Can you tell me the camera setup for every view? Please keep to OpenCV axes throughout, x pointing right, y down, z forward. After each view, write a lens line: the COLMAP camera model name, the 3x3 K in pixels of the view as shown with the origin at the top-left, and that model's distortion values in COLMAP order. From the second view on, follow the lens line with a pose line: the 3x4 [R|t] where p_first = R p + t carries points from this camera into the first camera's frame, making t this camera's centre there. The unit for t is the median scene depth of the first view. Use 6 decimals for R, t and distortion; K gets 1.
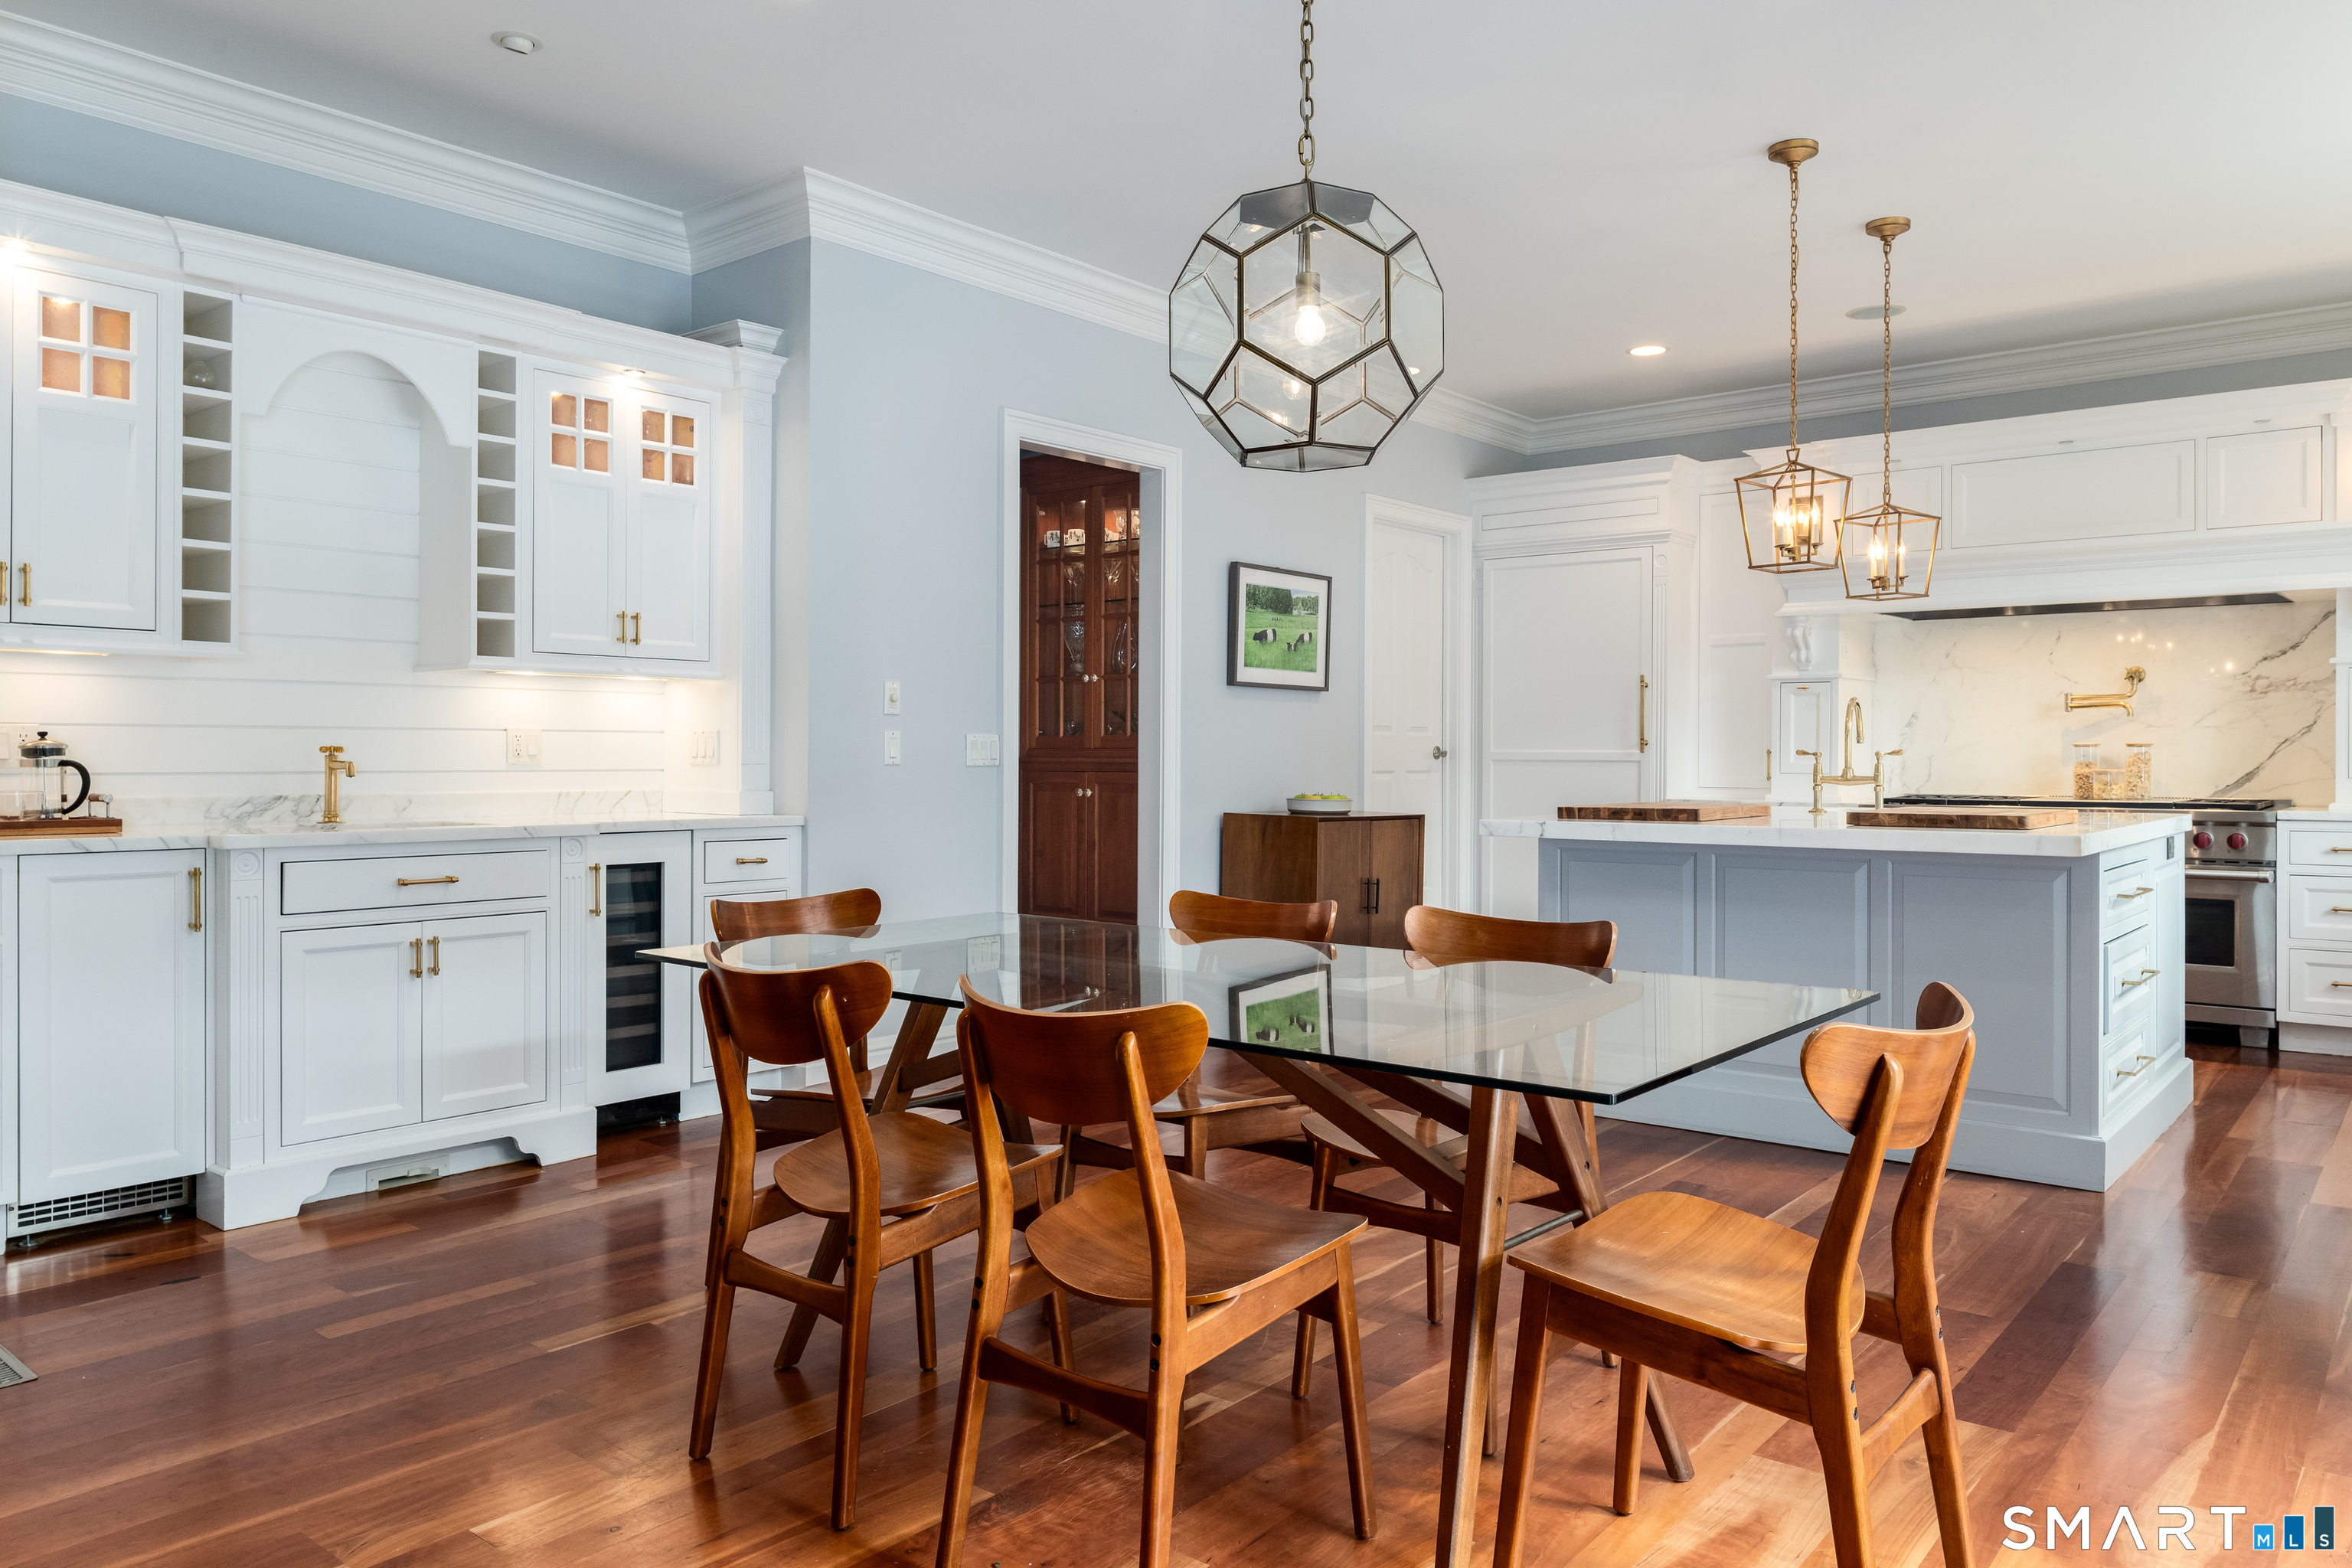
lens RADIAL K [[1609.2, 0, 1176.0], [0, 1609.2, 784.0], [0, 0, 1]] dist [-0.000251, 0.001561]
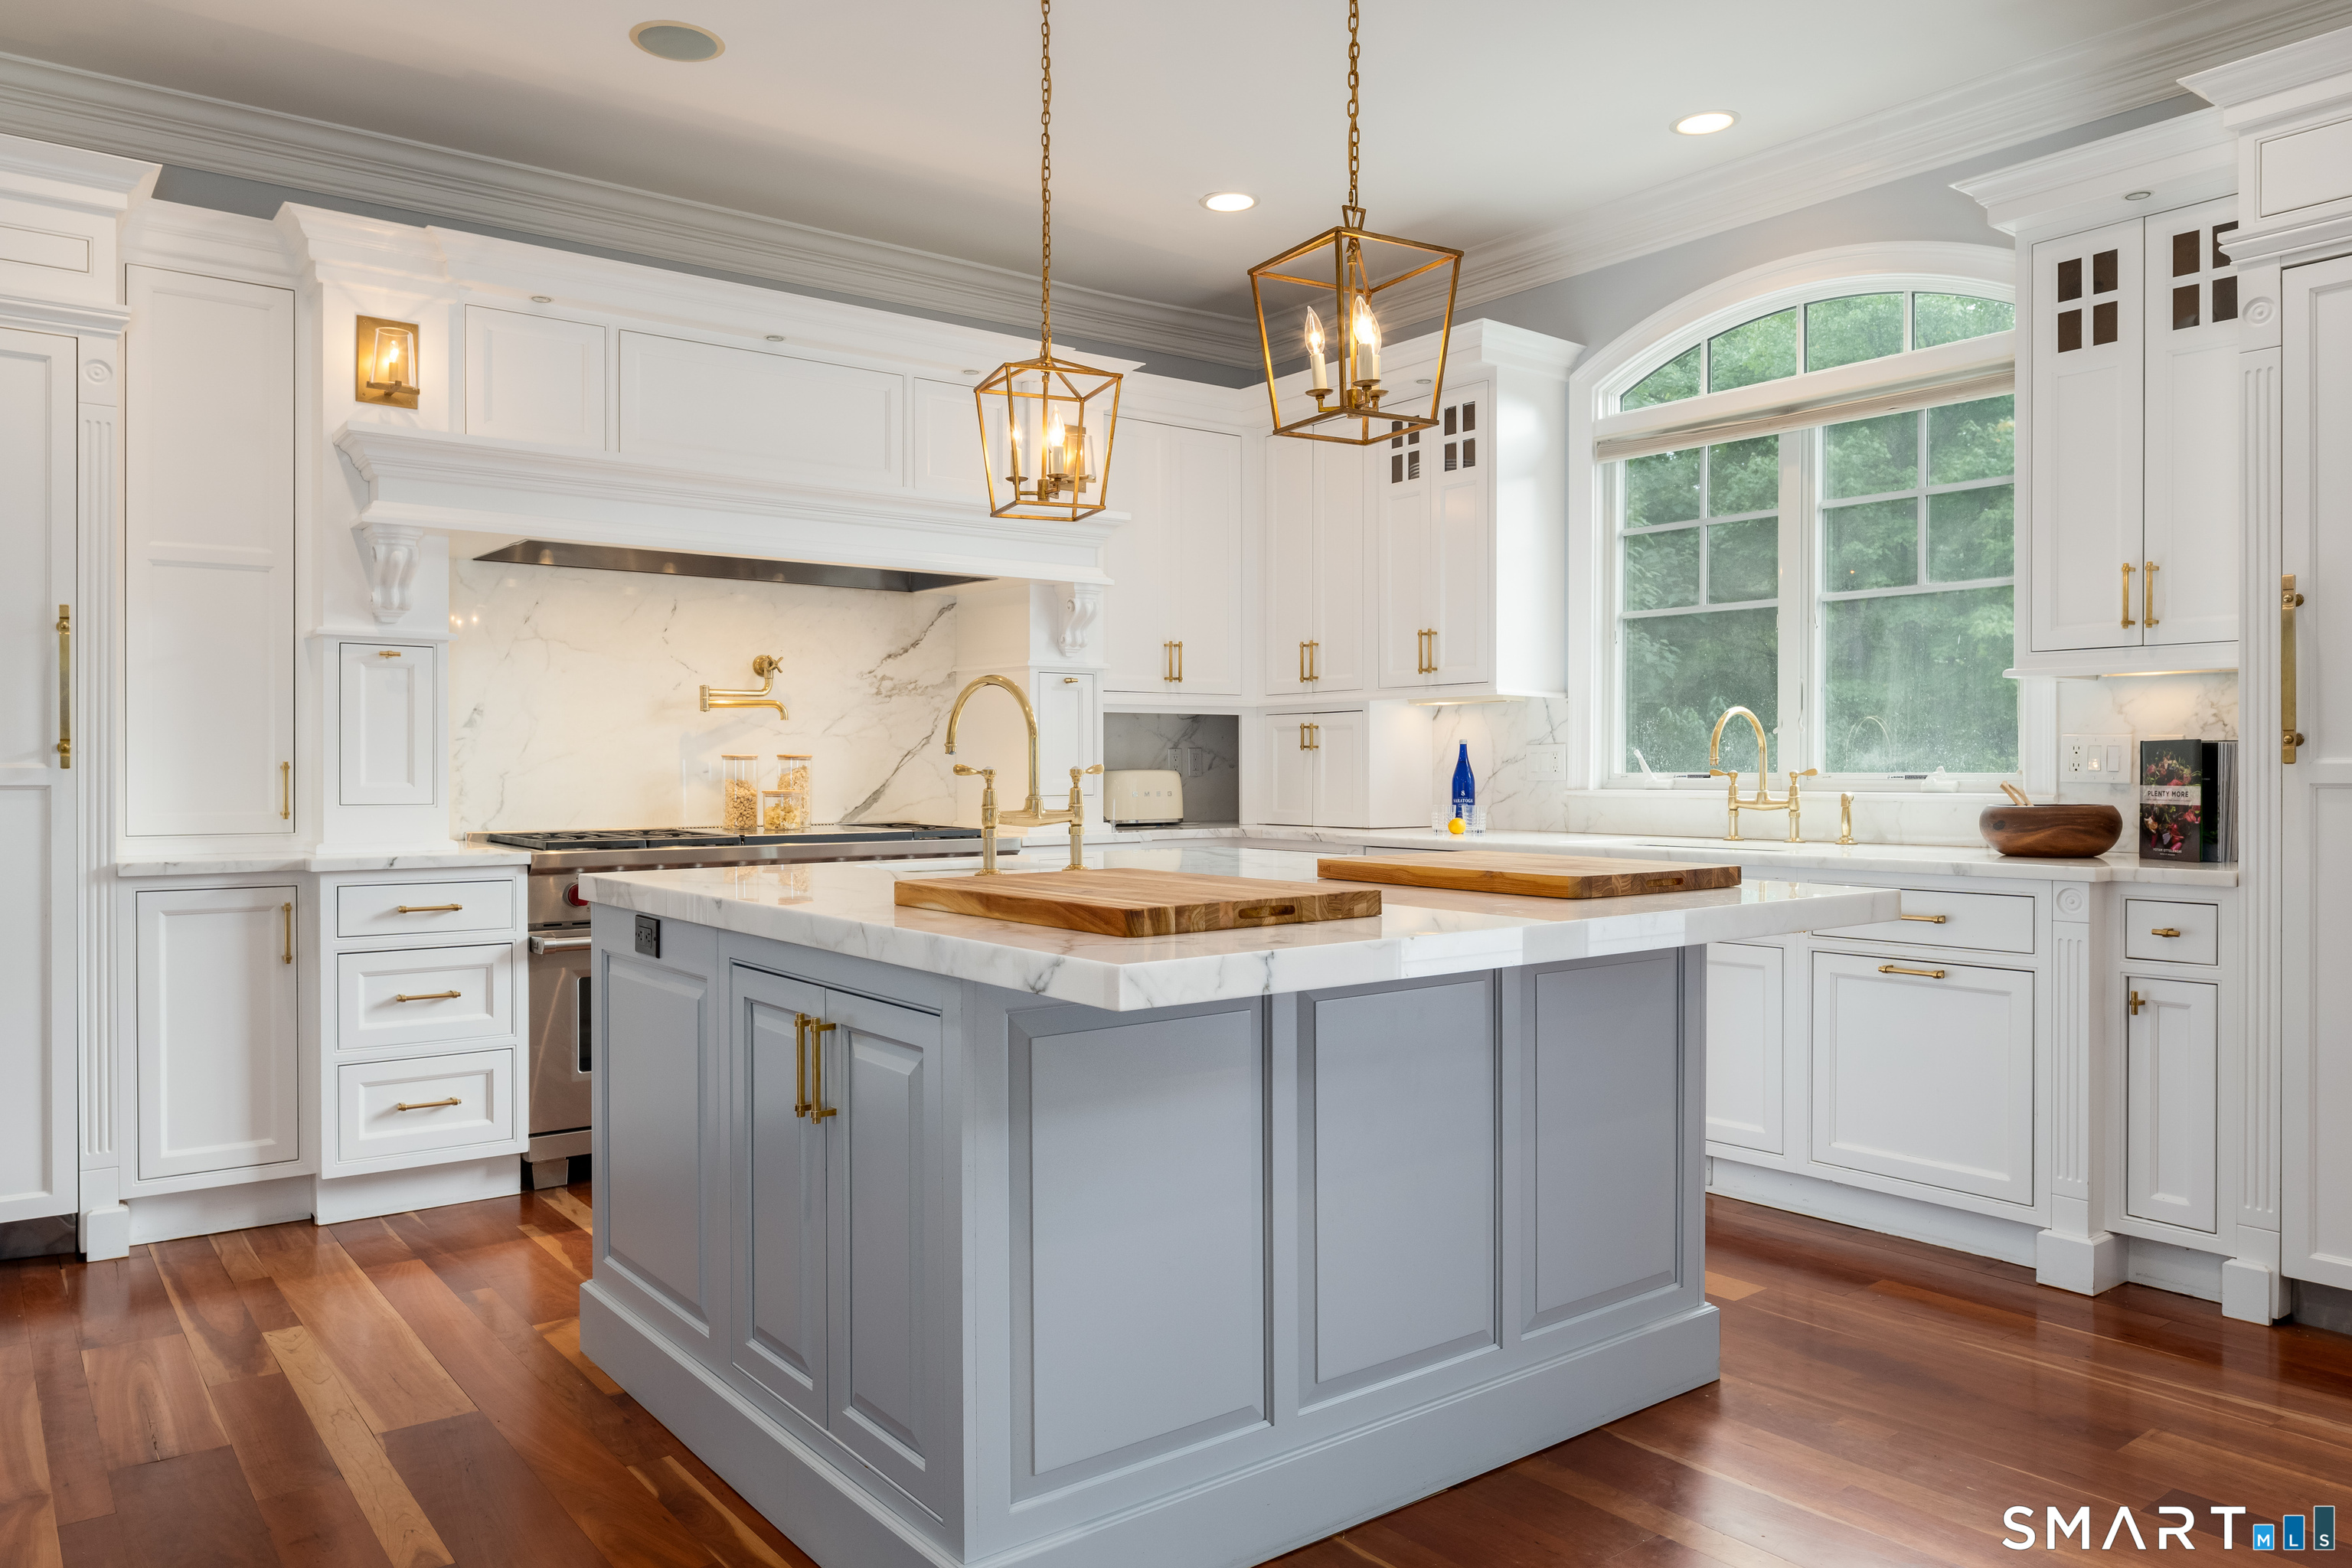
lens RADIAL K [[1609.2, 0, 1176.0], [0, 1609.2, 784.0], [0, 0, 1]] dist [-0.000251, 0.001561]
pose [[0.221648, -0.011819, 0.975055, -0.109566], [0.020159, 0.999768, 0.007536, -0.013583], [-0.974918, 0.017985, 0.221835, 0.646864]]
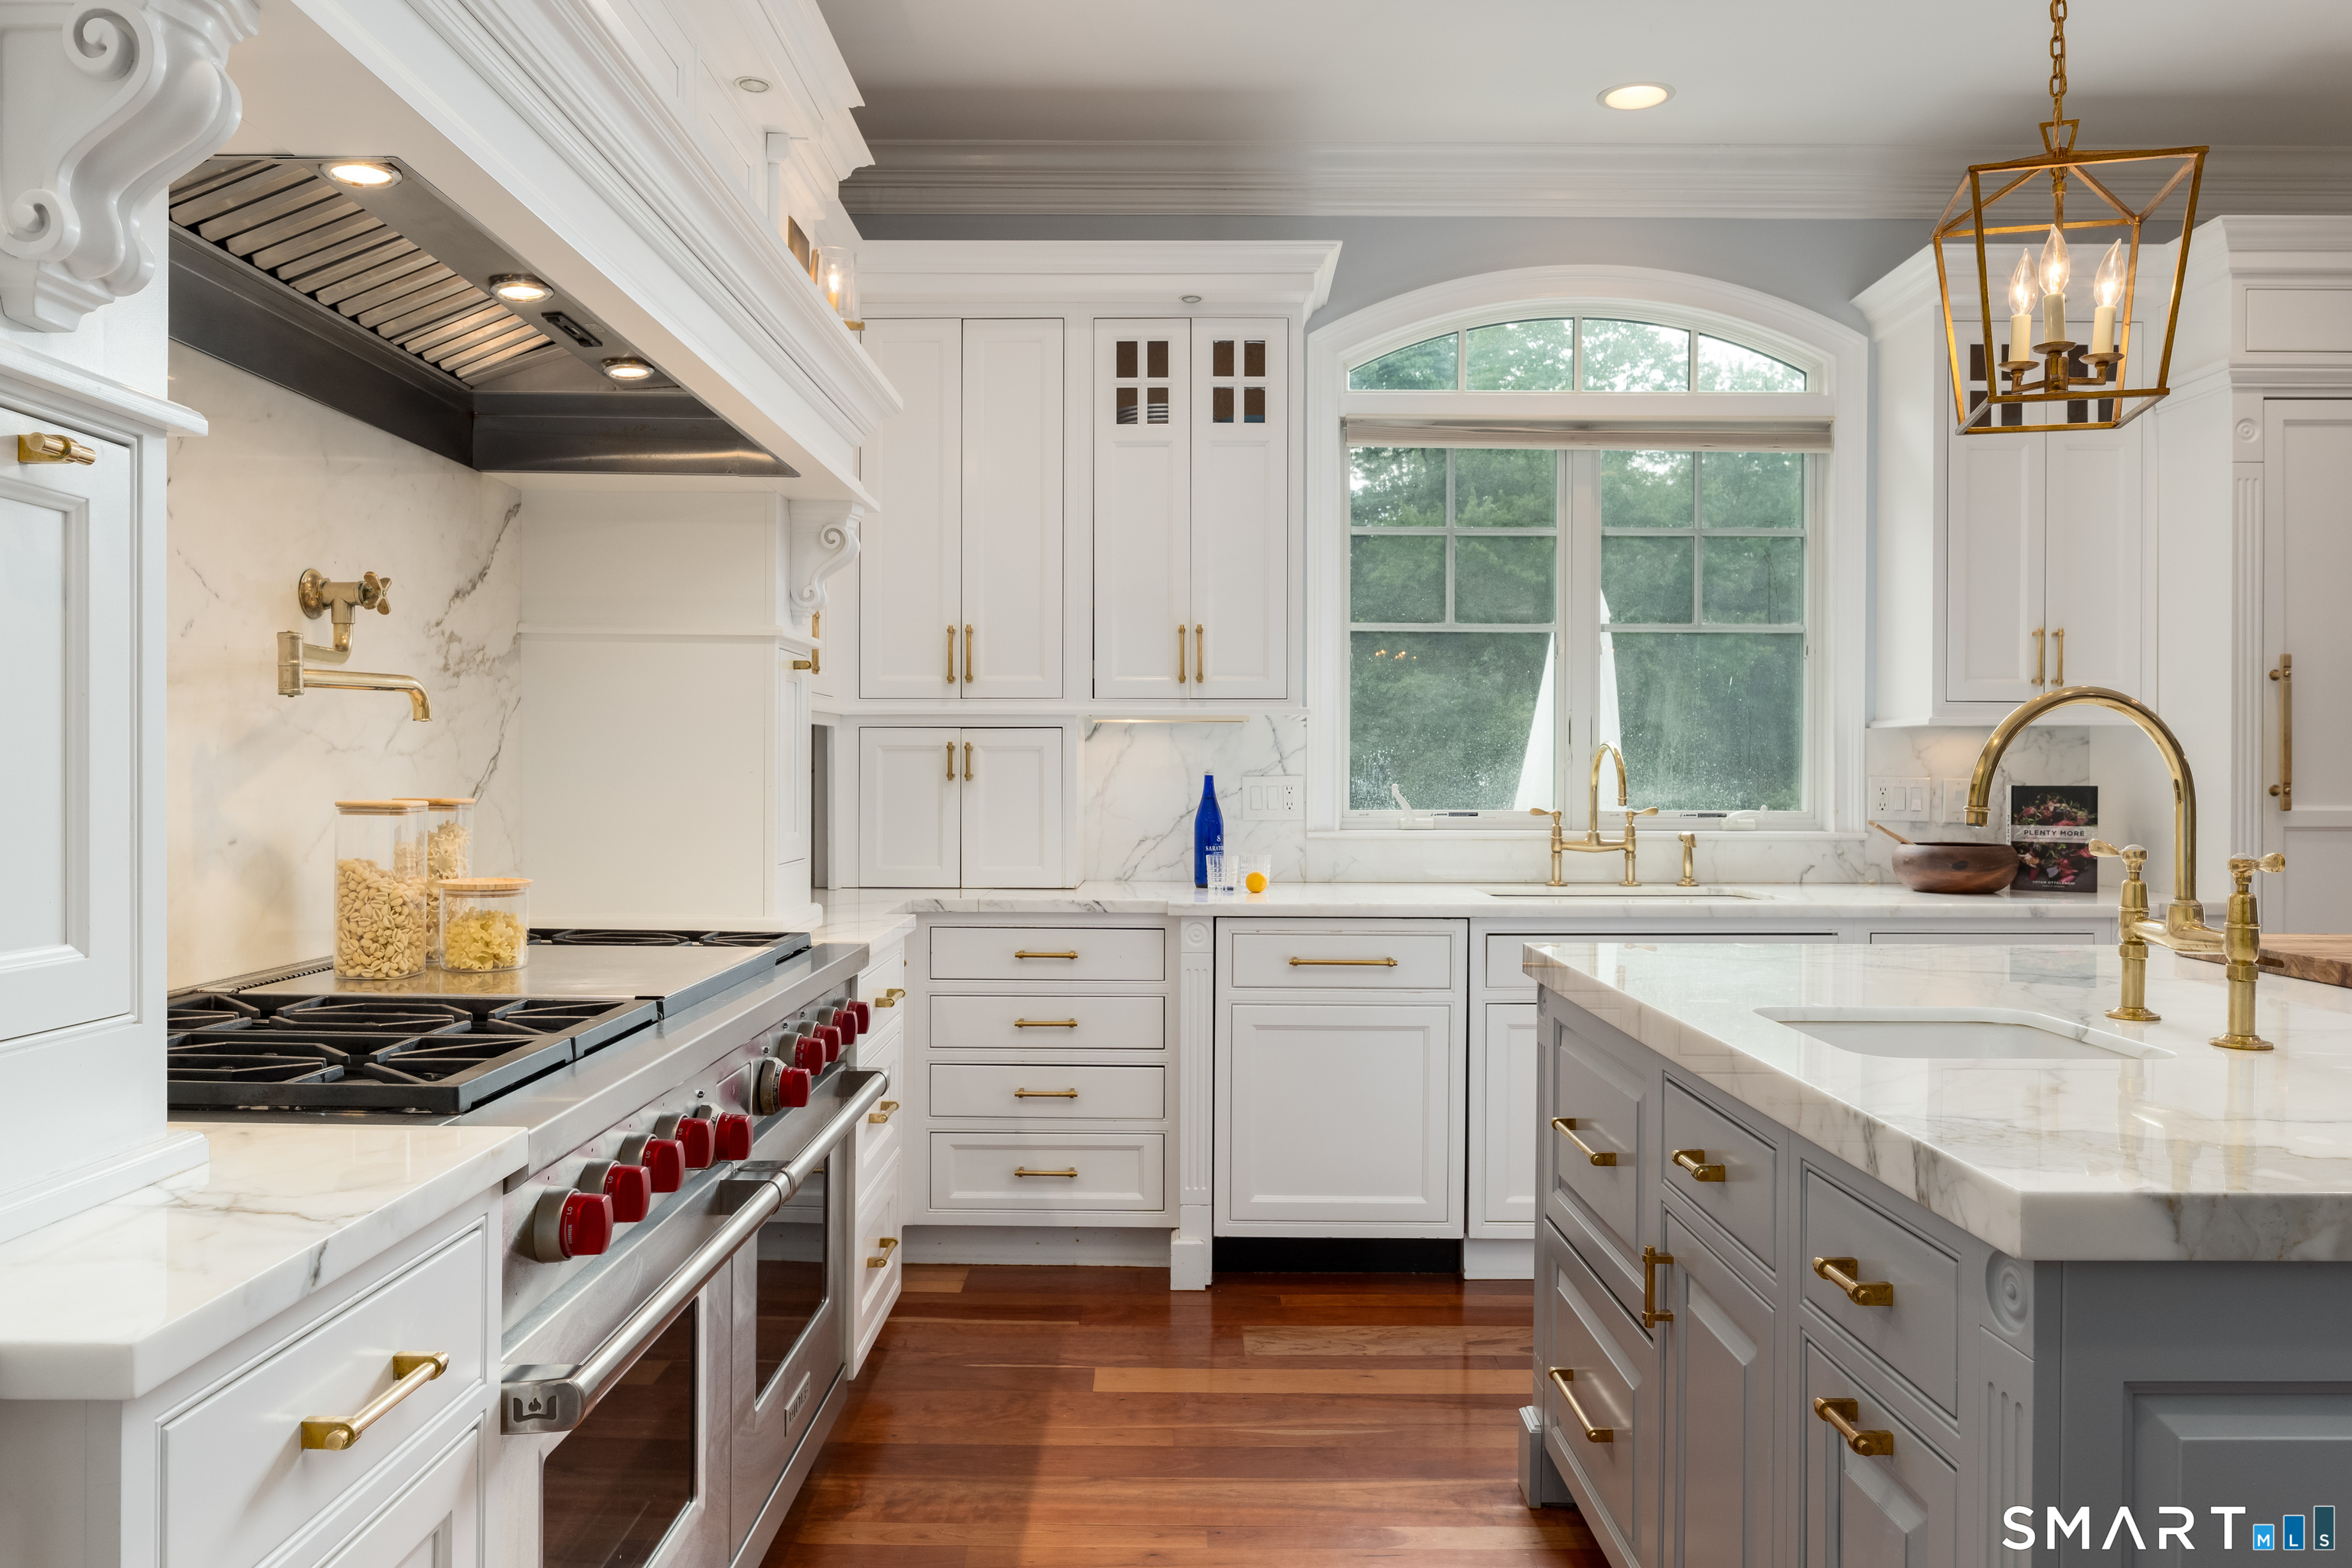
lens RADIAL K [[1440.6, 0, 1176.0], [0, 1440.6, 784.0], [0, 0, 1]] dist [-0.069580, -0.001767]
pose [[-0.592765, -0.010649, 0.805305, 0.268684], [0.011128, 0.999709, 0.021411, -0.033589], [-0.805299, 0.021653, -0.592474, 1.034107]]
